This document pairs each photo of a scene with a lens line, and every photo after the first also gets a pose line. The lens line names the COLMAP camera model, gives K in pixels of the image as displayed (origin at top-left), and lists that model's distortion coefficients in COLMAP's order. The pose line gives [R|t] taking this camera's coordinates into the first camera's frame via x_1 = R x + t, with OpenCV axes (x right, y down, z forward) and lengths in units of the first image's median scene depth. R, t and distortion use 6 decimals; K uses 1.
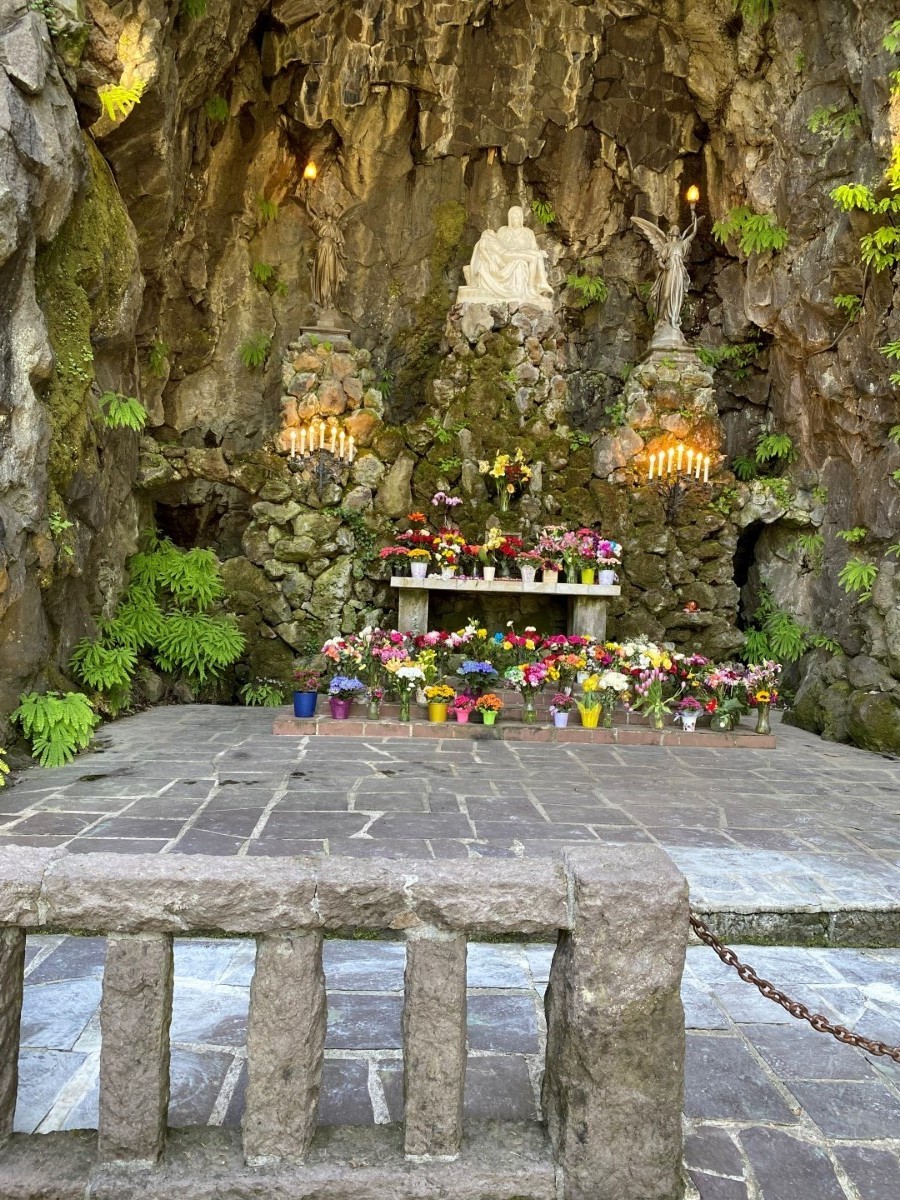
lens RADIAL K [[894.7, 0, 450.0], [0, 894.7, 600.0], [0, 0, 1]] dist [0.030129, -0.013856]
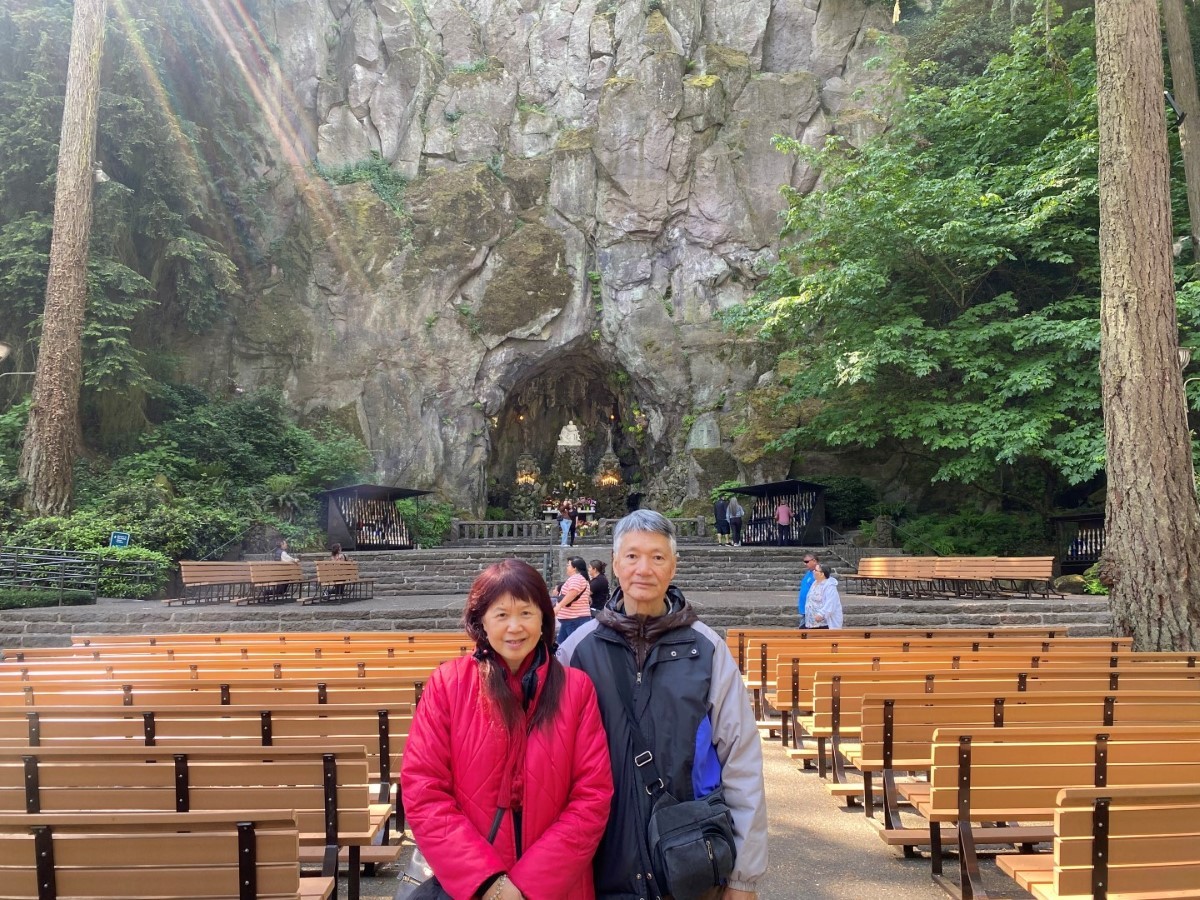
lens RADIAL K [[890.5, 0, 604.2], [0, 890.5, 444.5], [0, 0, 1]] dist [0.174576, -0.397036]
pose [[0.998796, -0.049007, -0.002149, 0.240126], [0.048180, 0.988289, -0.144791, 0.279237], [0.009220, 0.144513, 0.989460, -3.155629]]
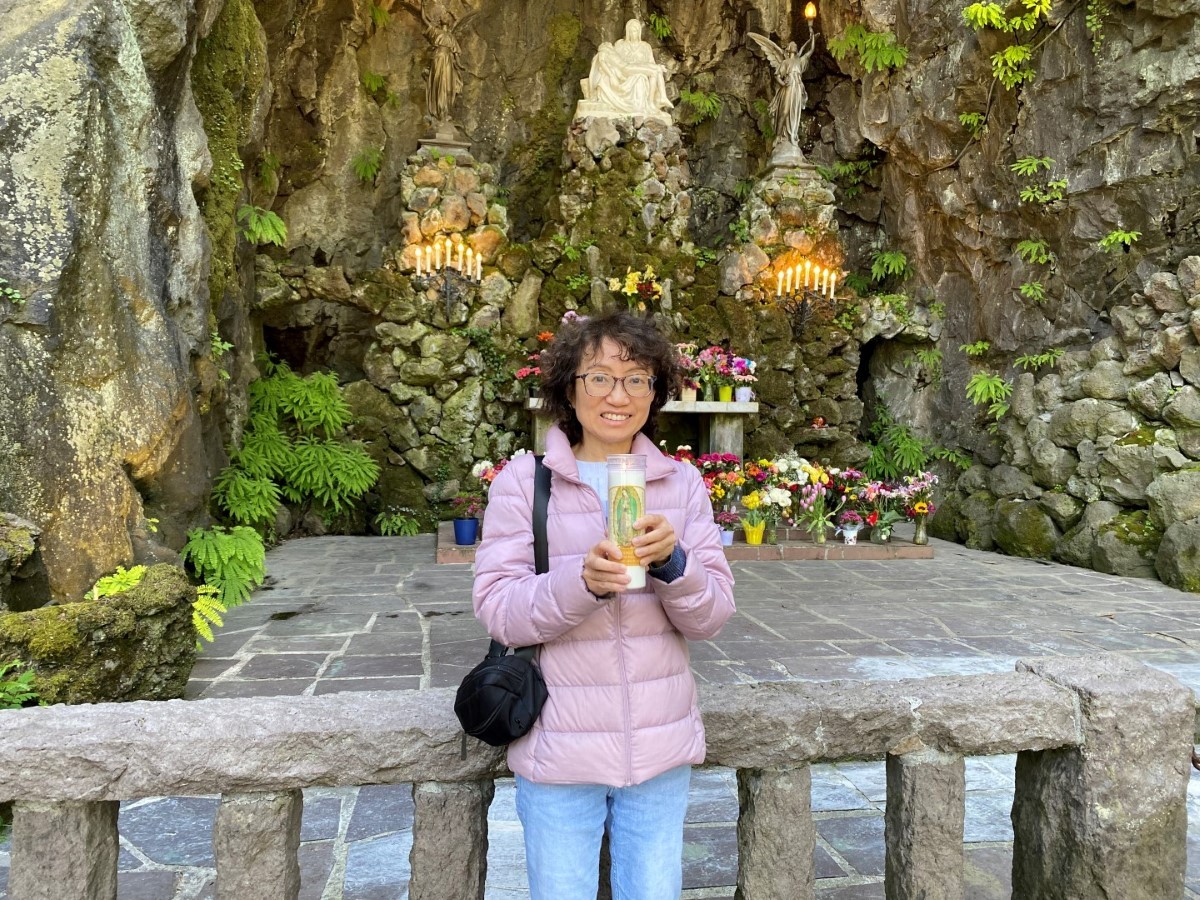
lens RADIAL K [[898.2, 0, 582.3], [0, 898.2, 437.4], [0, 0, 1]] dist [0.018852, -0.008870]
pose [[0.994369, -0.024535, 0.103095, -0.100520], [0.023145, 0.999625, 0.014659, 0.003406], [-0.103416, -0.012191, 0.994563, 0.022779]]
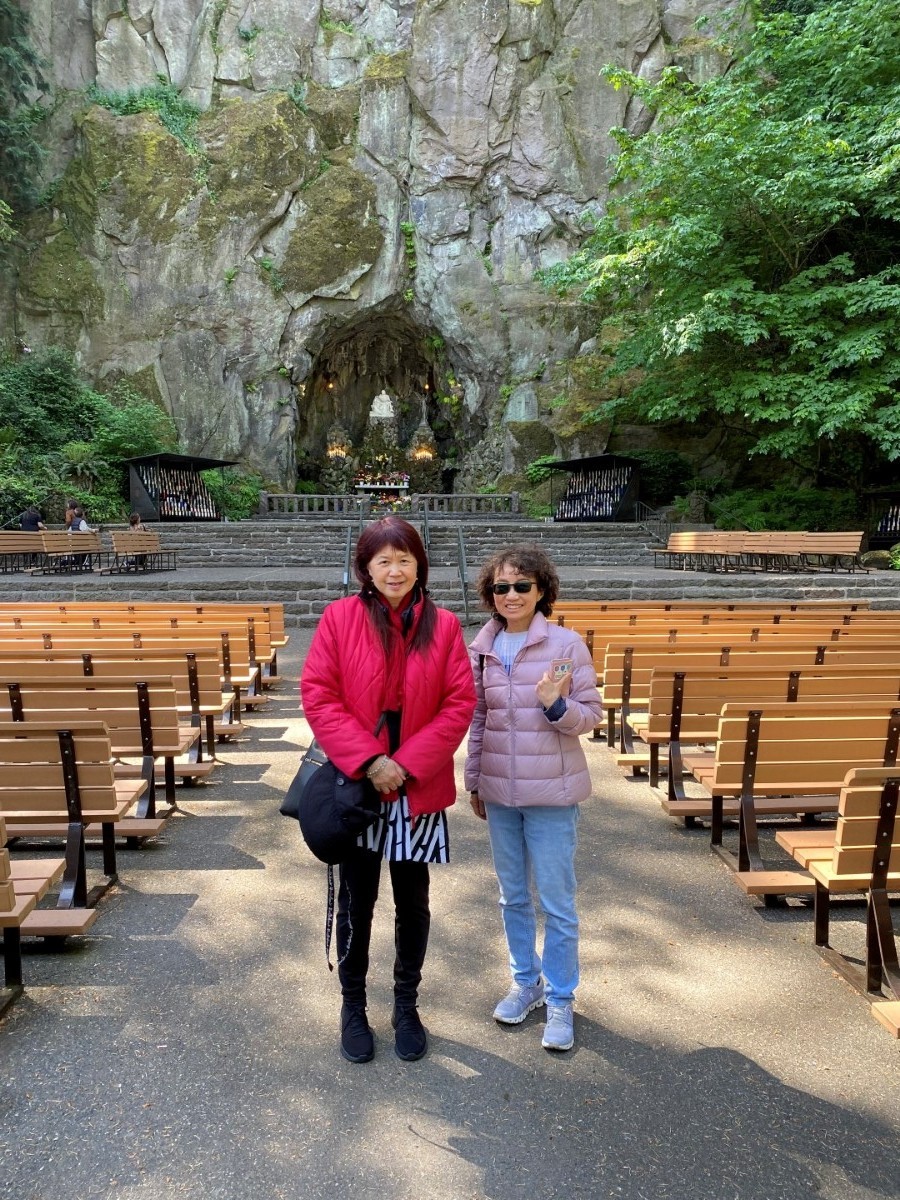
lens RADIAL K [[894.7, 0, 450.0], [0, 894.7, 600.0], [0, 0, 1]] dist [0.030129, -0.013856]
pose [[0.998981, -0.041647, 0.017387, 0.269424], [0.040657, 0.997720, 0.053867, 0.287197], [-0.019591, -0.053105, 0.998397, -3.083682]]
